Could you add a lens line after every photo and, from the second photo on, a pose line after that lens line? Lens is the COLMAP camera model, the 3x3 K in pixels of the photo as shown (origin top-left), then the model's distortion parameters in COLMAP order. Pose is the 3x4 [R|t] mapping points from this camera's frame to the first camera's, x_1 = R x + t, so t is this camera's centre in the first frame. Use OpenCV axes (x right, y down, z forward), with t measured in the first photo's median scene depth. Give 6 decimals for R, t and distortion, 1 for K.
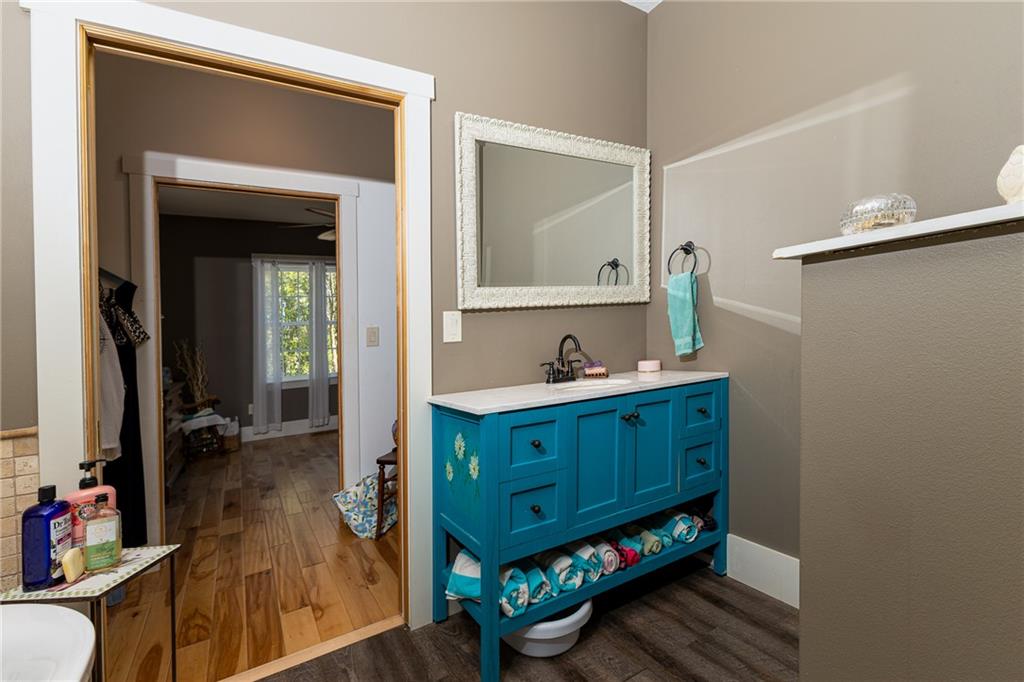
lens RADIAL K [[471.4, 0, 517.0], [0, 471.4, 357.7], [0, 0, 1]] dist [-0.001597, -0.000504]
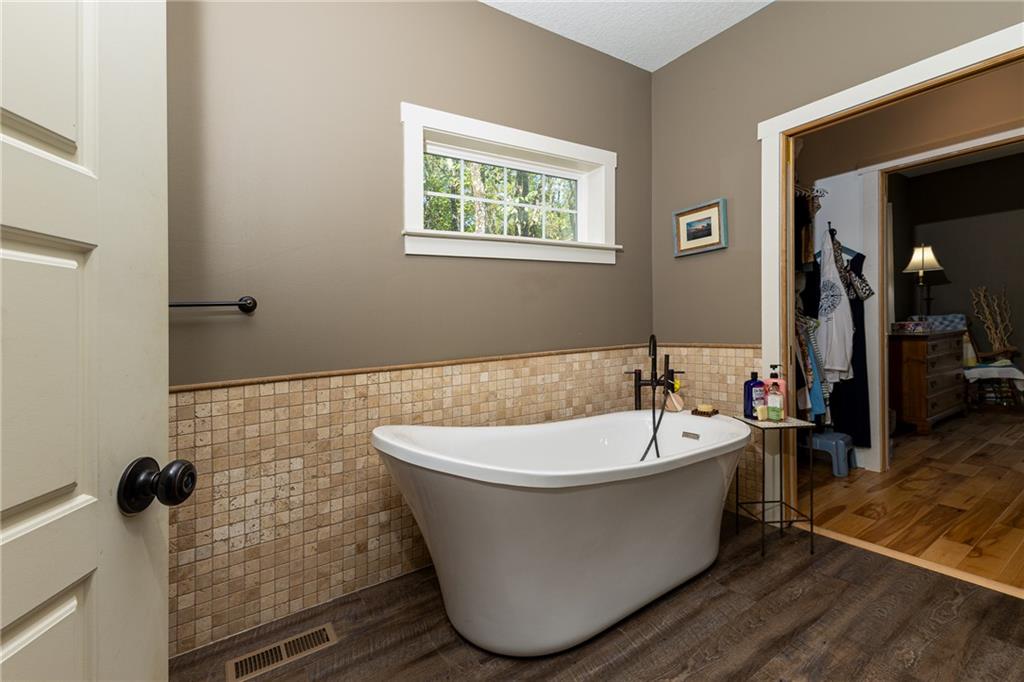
lens RADIAL K [[454.4, 0, 512.5], [0, 454.4, 327.7], [0, 0, 1]] dist [-0.000154, -0.000061]
pose [[0.060832, 0.069018, -0.995759, 0.579409], [-0.008713, 0.997605, 0.068614, -0.032678], [0.998110, 0.004502, 0.061287, -0.123519]]
